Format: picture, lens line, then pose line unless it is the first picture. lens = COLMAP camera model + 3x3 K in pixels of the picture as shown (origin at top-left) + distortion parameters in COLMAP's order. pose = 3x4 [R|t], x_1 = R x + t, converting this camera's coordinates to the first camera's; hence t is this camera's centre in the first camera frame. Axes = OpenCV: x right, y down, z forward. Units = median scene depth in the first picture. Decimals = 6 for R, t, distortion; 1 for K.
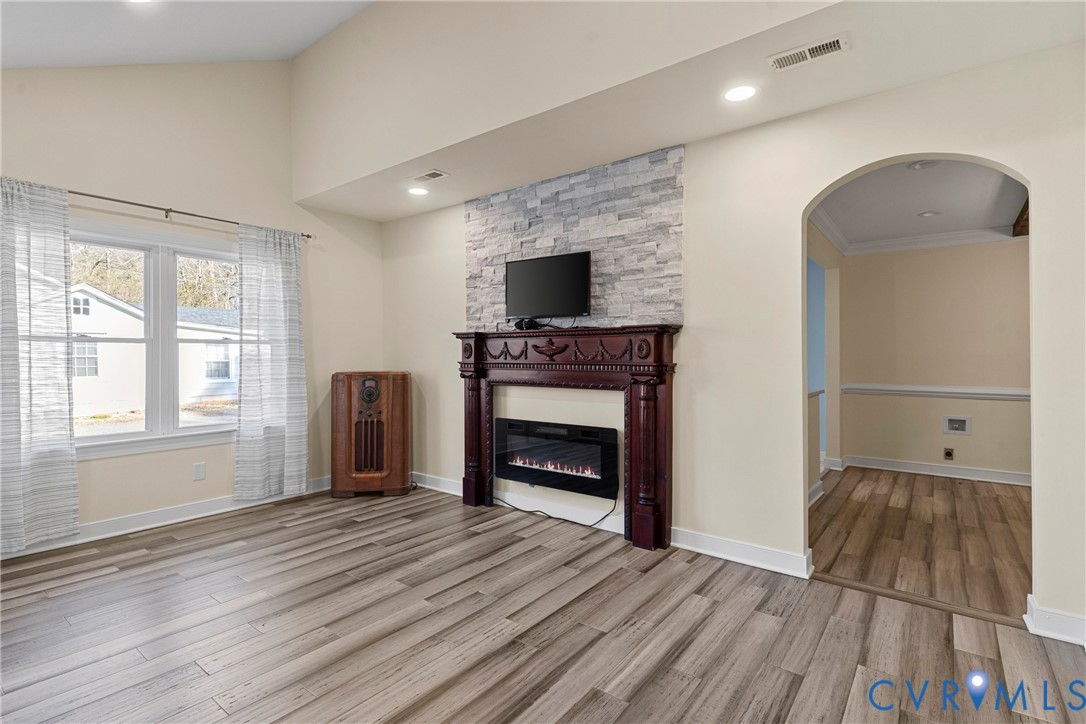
lens RADIAL K [[521.1, 0, 535.0], [0, 521.1, 360.9], [0, 0, 1]] dist [0.001666, -0.001666]
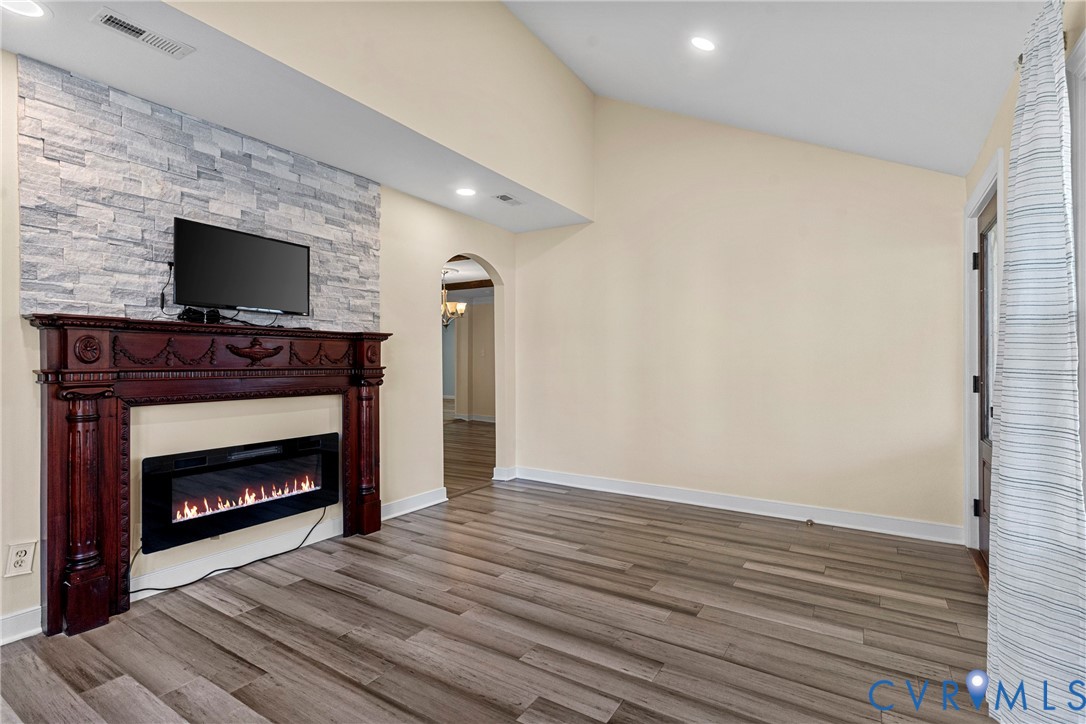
lens RADIAL K [[521.1, 0, 538.9], [0, 521.1, 360.7], [0, 0, 1]] dist [0.001666, -0.001666]
pose [[-0.098824, 0.000352, 0.995105, -0.872860], [0.006044, 0.999982, 0.000246, -0.006283], [-0.995087, 0.006039, -0.098824, 0.699800]]
